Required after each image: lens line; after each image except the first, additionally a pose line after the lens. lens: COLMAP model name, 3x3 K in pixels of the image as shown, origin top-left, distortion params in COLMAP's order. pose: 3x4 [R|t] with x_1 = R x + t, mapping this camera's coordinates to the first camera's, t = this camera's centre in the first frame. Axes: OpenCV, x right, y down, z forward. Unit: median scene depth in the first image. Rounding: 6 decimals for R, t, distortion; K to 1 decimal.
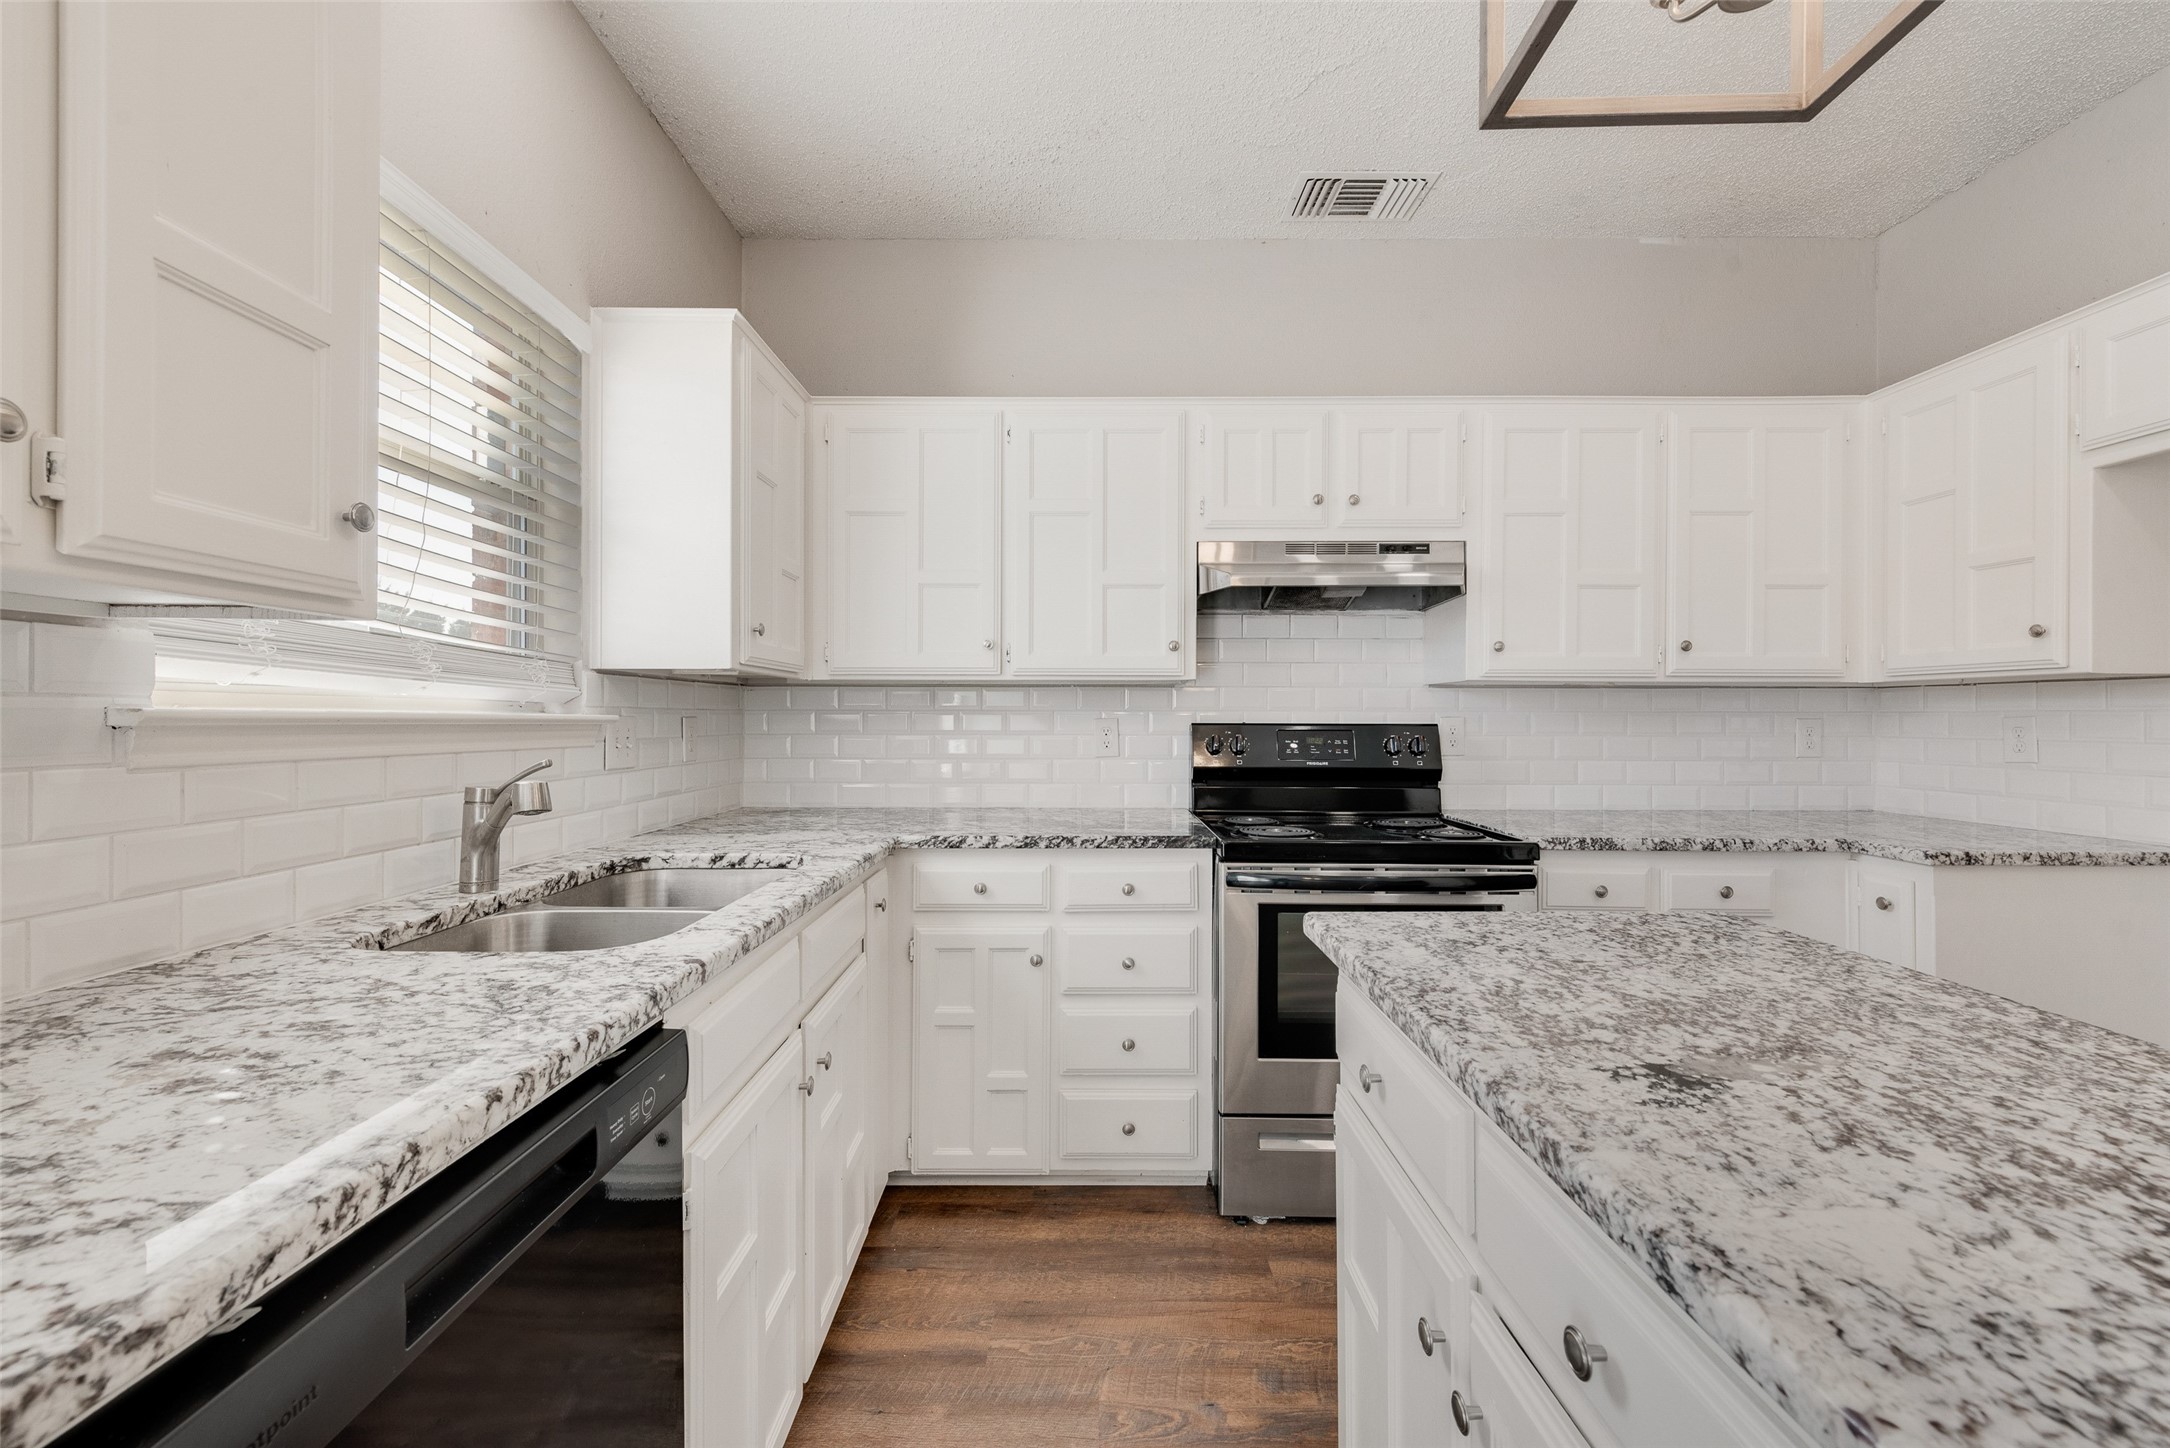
lens RADIAL K [[874.3, 0, 1079.9], [0, 874.3, 744.7], [0, 0, 1]] dist [-0.000222, -0.000044]
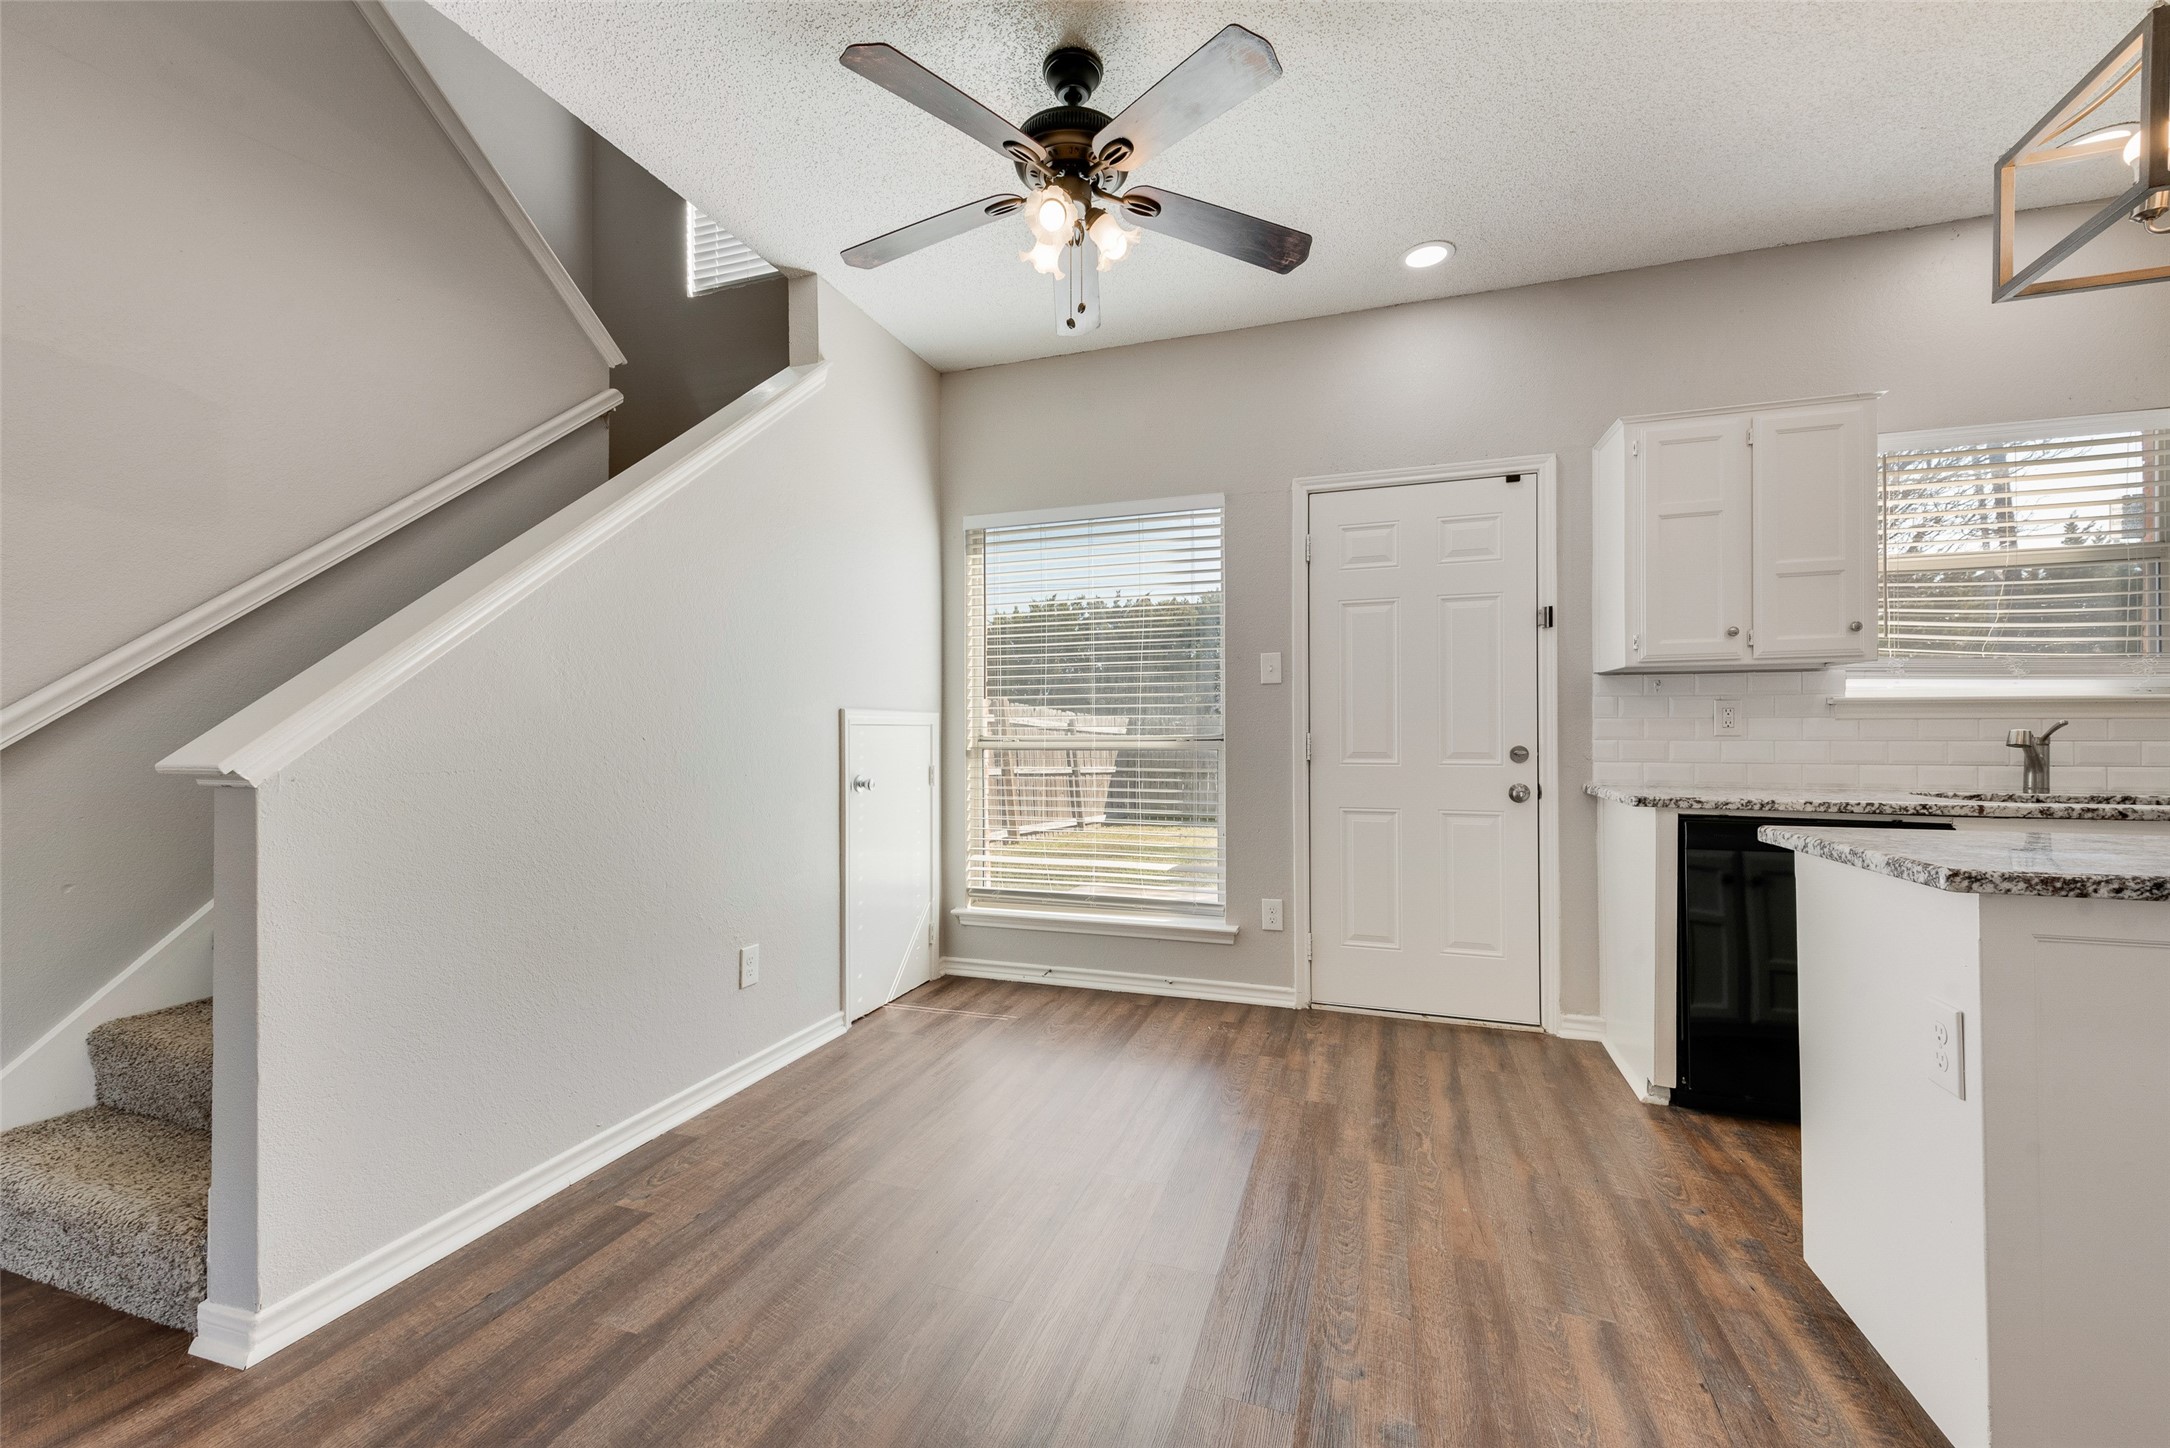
lens RADIAL K [[874.3, 0, 1079.9], [0, 874.3, 744.7], [0, 0, 1]] dist [-0.000222, -0.000044]
pose [[-0.321528, -0.001832, -0.946898, 2.429759], [0.006410, 0.999971, -0.004112, 0.106790], [0.946878, -0.007392, -0.321507, -0.444699]]
